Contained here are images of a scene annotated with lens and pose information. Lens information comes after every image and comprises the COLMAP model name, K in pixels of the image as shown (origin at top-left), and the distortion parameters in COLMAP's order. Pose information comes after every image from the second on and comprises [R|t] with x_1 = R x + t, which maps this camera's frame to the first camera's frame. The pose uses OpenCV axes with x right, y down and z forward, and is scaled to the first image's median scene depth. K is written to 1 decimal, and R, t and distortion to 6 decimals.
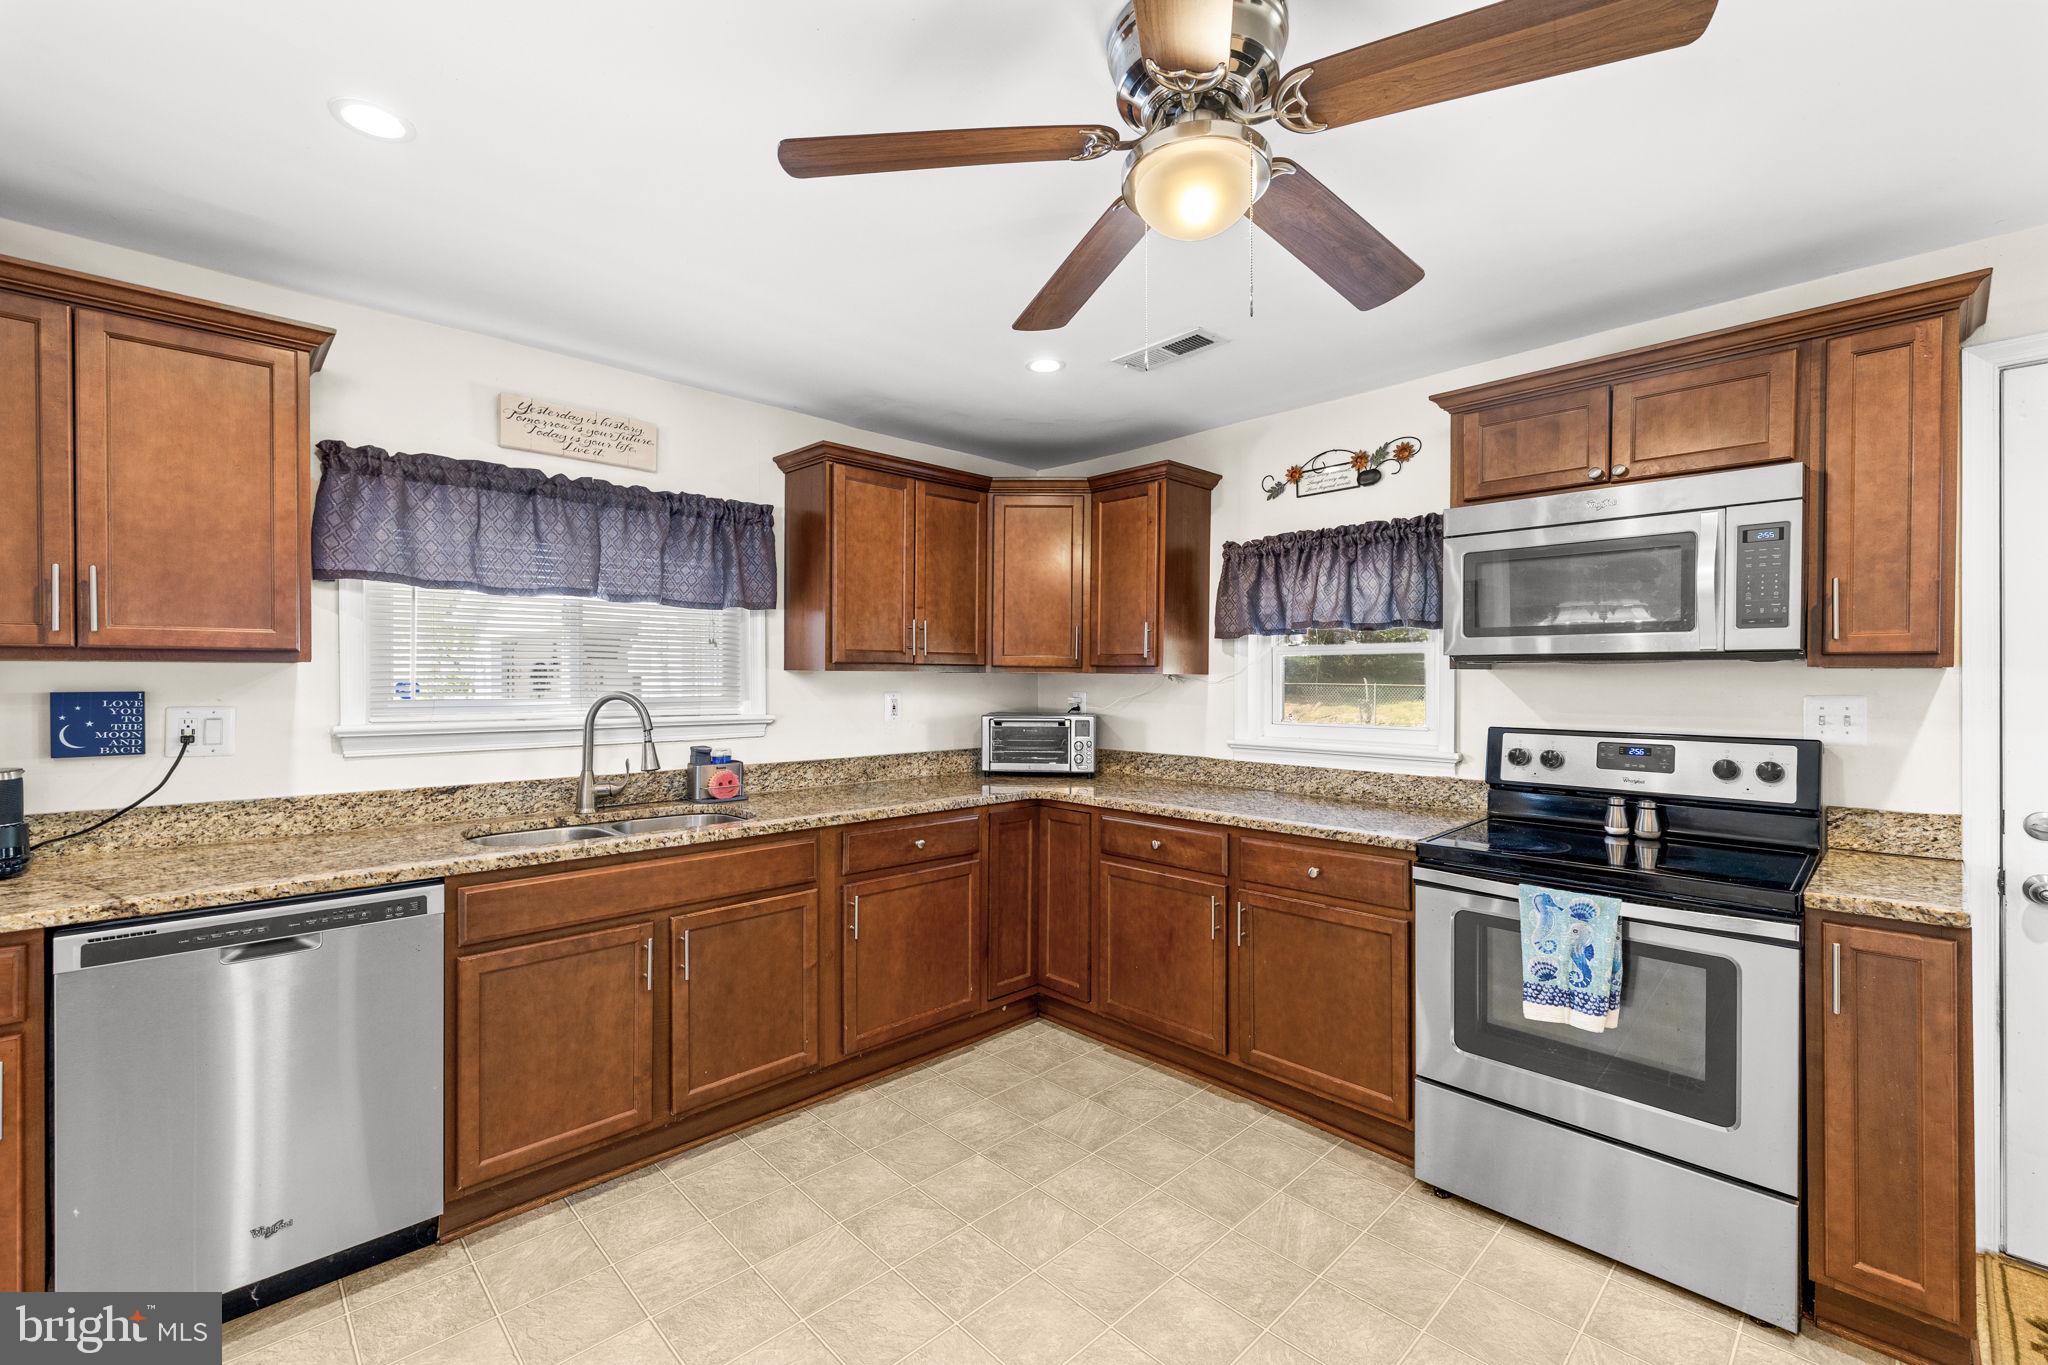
lens RADIAL K [[855.3, 0, 1020.8], [0, 855.3, 678.5], [0, 0, 1]] dist [0.000081, -0.000380]
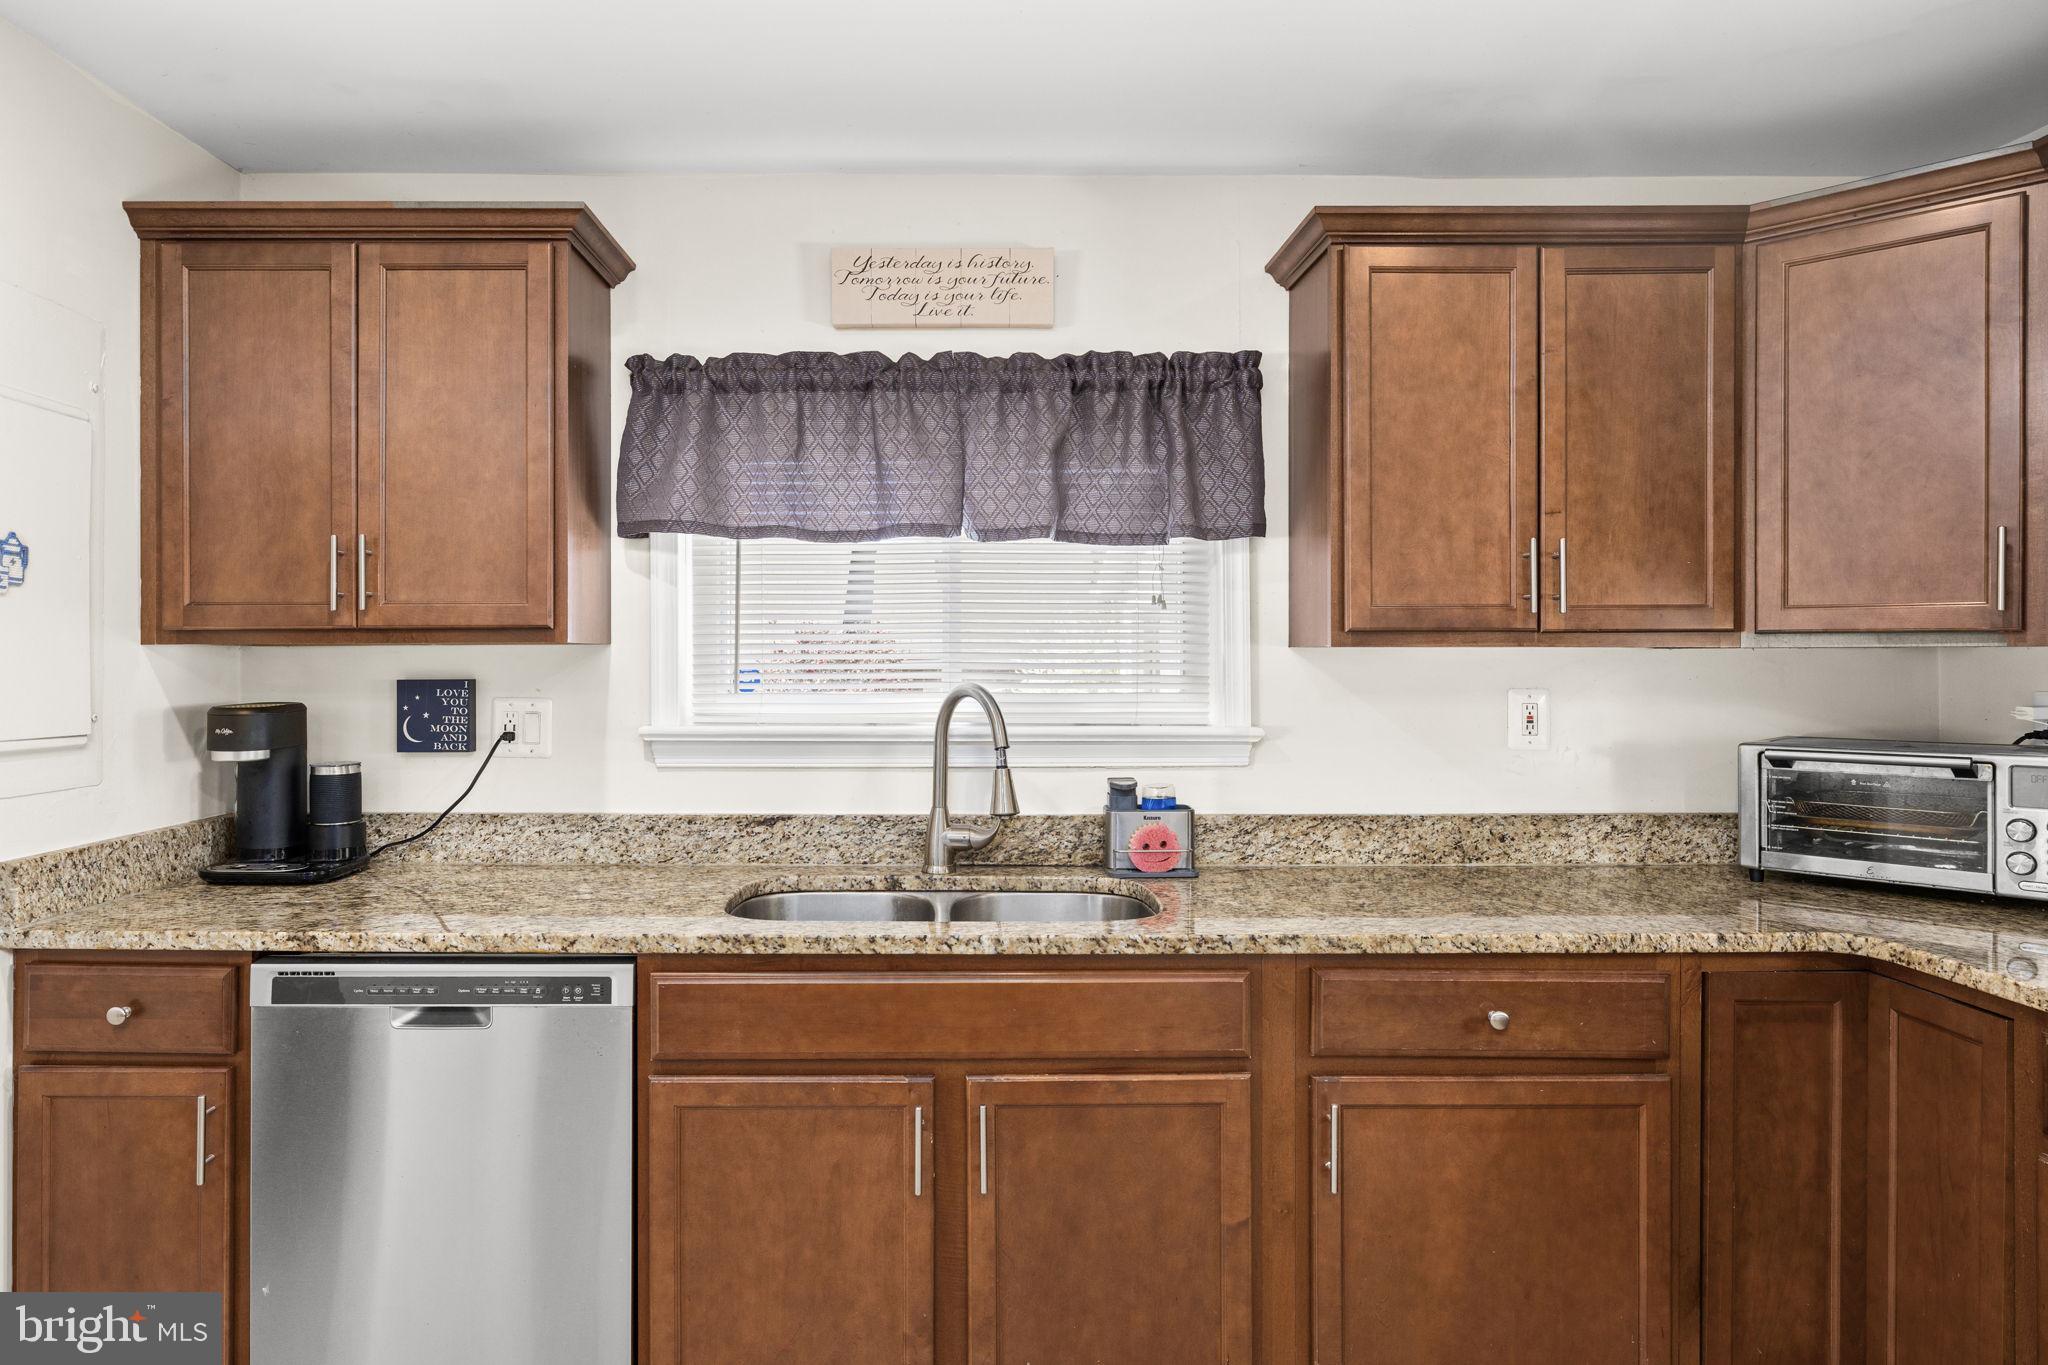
lens RADIAL K [[1191.7, 0, 1021.9], [0, 1191.7, 657.3], [0, 0, 1]] dist [-0.005837, 0.001055]
pose [[0.722440, -0.006750, -0.691401, 0.159933], [0.002475, 0.999971, -0.007176, 0.002269], [0.691429, 0.003473, 0.722436, 0.403184]]
